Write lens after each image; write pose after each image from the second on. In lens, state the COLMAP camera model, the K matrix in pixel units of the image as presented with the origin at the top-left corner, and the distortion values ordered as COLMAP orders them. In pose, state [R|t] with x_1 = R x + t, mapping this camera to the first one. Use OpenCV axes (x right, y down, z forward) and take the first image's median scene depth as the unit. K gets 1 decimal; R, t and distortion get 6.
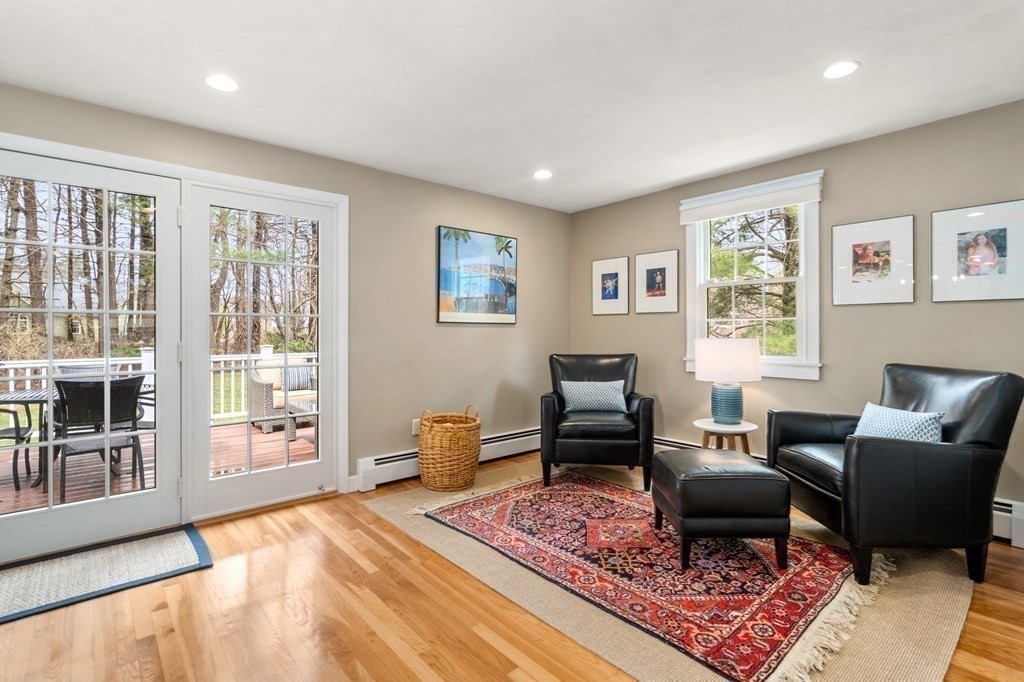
lens RADIAL K [[478.9, 0, 509.2], [0, 478.9, 334.2], [0, 0, 1]] dist [-0.004689, -0.000718]
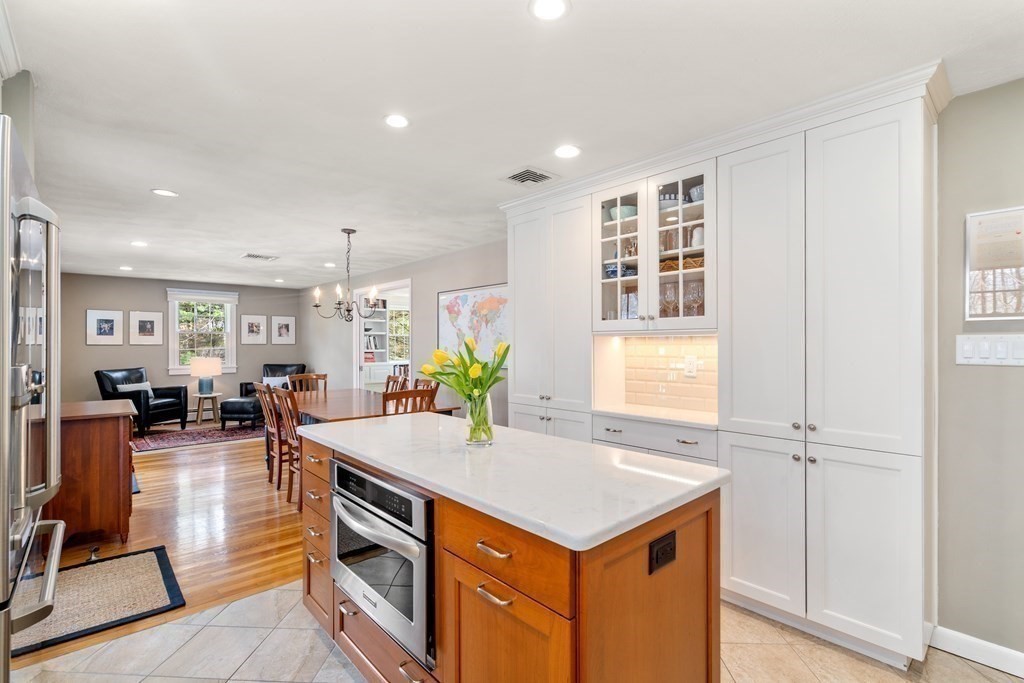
lens RADIAL K [[478.9, 0, 513.4], [0, 478.9, 343.9], [0, 0, 1]] dist [-0.004689, -0.000718]
pose [[0.009912, 0.002893, 0.999947, -1.572521], [0.006059, 0.999977, -0.002953, -0.035848], [-0.999933, 0.006088, 0.009894, -0.435423]]
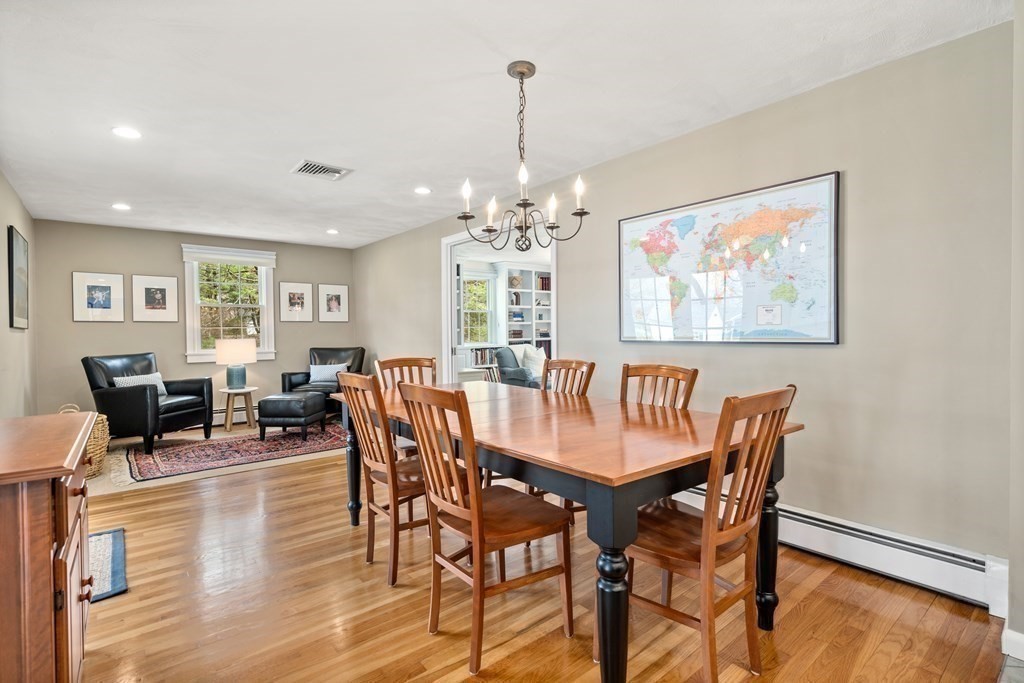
lens RADIAL K [[478.9, 0, 507.6], [0, 478.9, 339.2], [0, 0, 1]] dist [-0.004689, -0.000718]
pose [[0.051170, -0.013622, 0.998597, -1.012287], [0.016510, 0.999782, 0.012793, 0.003061], [-0.998553, 0.015832, 0.051384, -0.040454]]
